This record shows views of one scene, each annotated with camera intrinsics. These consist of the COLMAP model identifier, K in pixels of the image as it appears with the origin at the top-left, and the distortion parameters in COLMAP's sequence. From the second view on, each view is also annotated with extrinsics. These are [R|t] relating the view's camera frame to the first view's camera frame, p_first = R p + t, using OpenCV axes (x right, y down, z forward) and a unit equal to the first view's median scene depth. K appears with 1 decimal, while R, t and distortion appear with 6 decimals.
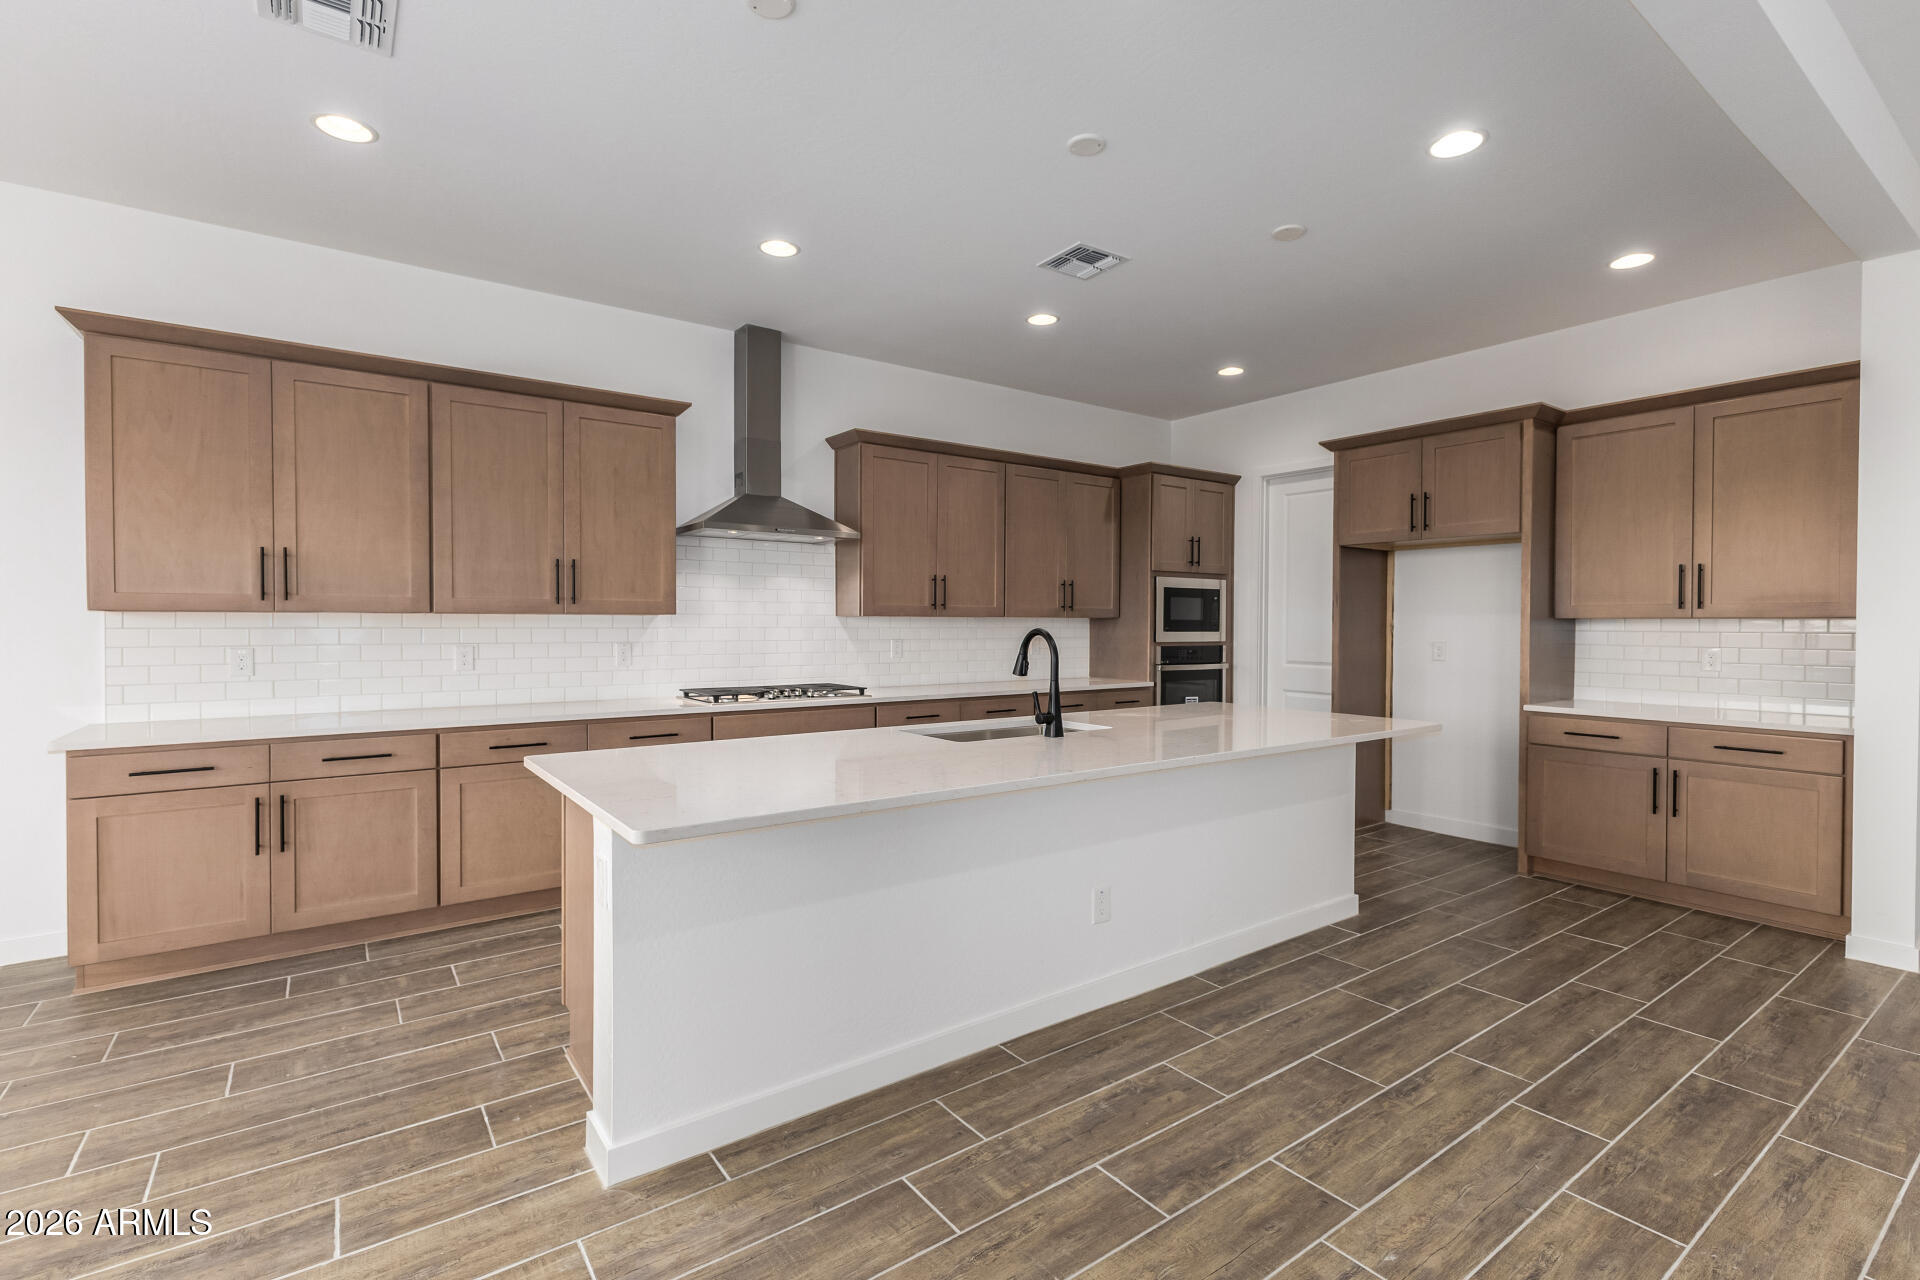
lens RADIAL K [[850.0, 0, 920.8], [0, 850.0, 628.8], [0, 0, 1]] dist [0.001501, 0.007499]
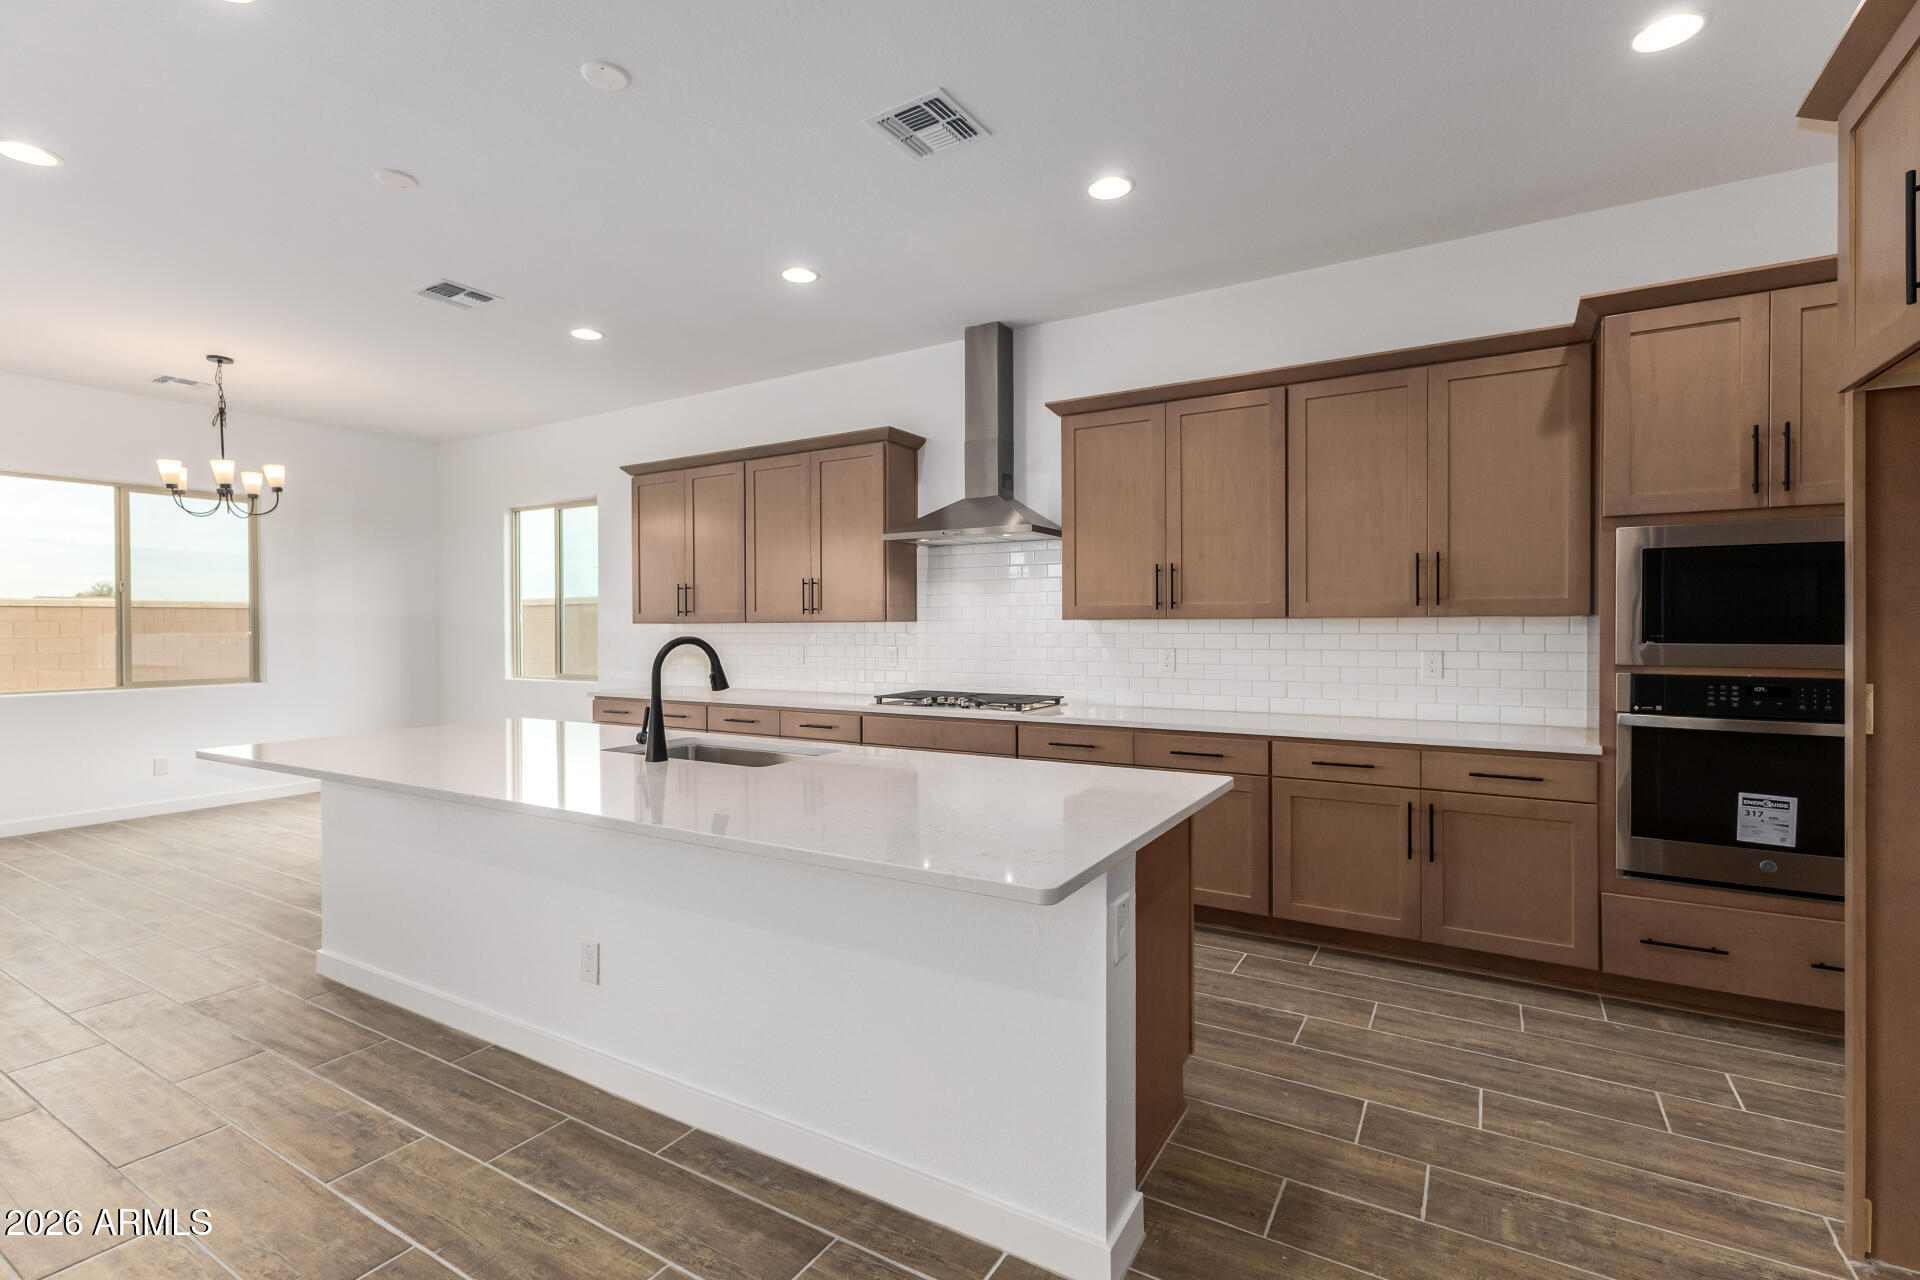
lens RADIAL K [[838.6, 0, 993.2], [0, 838.6, 628.7], [0, 0, 1]] dist [0.001991, 0.000101]
pose [[0.447107, -0.002280, -0.894477, 0.698782], [-0.001814, 0.999992, -0.003455, -0.003231], [0.894479, 0.003167, 0.447100, 0.602347]]
